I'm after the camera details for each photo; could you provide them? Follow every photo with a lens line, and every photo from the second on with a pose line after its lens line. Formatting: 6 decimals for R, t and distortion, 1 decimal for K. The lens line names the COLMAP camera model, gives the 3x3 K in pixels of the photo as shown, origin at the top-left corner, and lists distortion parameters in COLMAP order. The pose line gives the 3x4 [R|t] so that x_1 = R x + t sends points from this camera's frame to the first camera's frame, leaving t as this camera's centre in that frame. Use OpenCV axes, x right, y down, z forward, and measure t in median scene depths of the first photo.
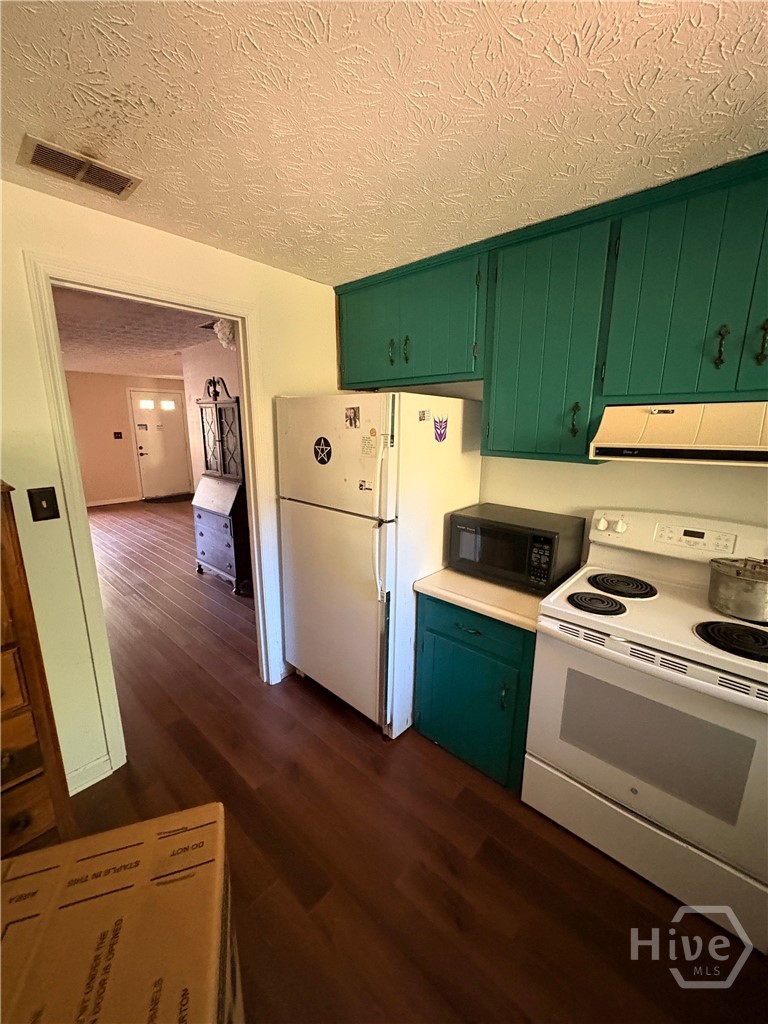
lens RADIAL K [[407.4, 0, 381.8], [0, 407.4, 513.9], [0, 0, 1]] dist [0.002666, -0.000676]
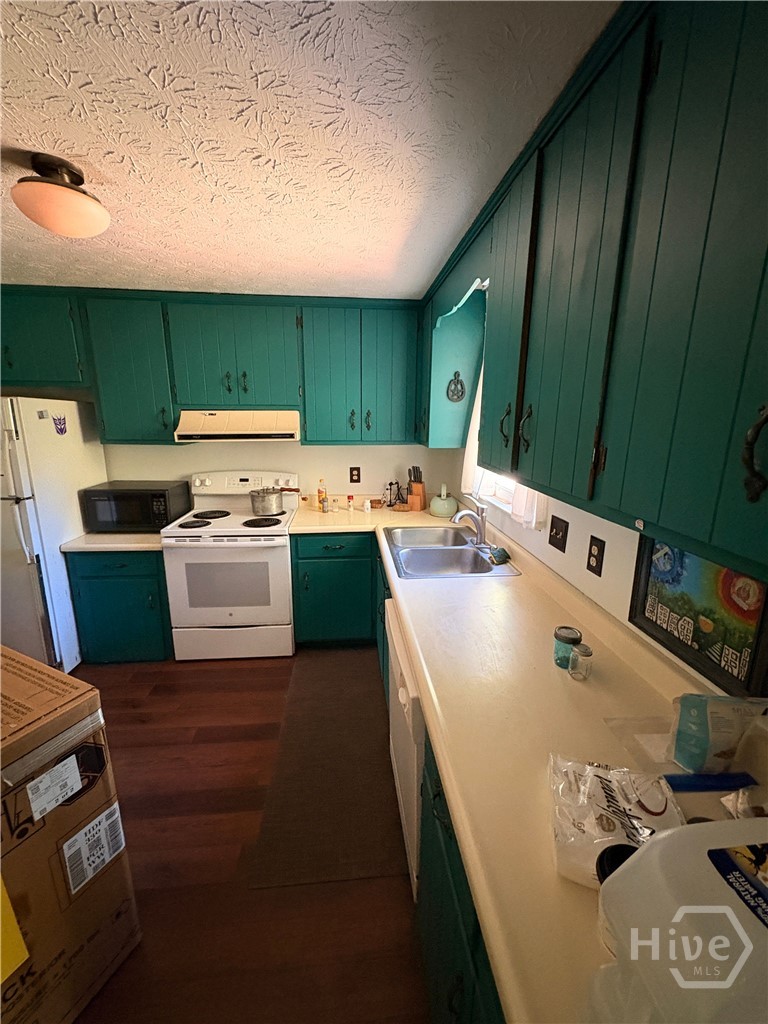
lens RADIAL K [[407.4, 0, 380.6], [0, 407.4, 508.7], [0, 0, 1]] dist [0.002666, -0.000676]
pose [[0.680537, -0.160730, 0.714867, -0.147733], [0.156402, 0.985023, 0.072580, 0.131513], [-0.715827, 0.062413, 0.695483, -0.680056]]
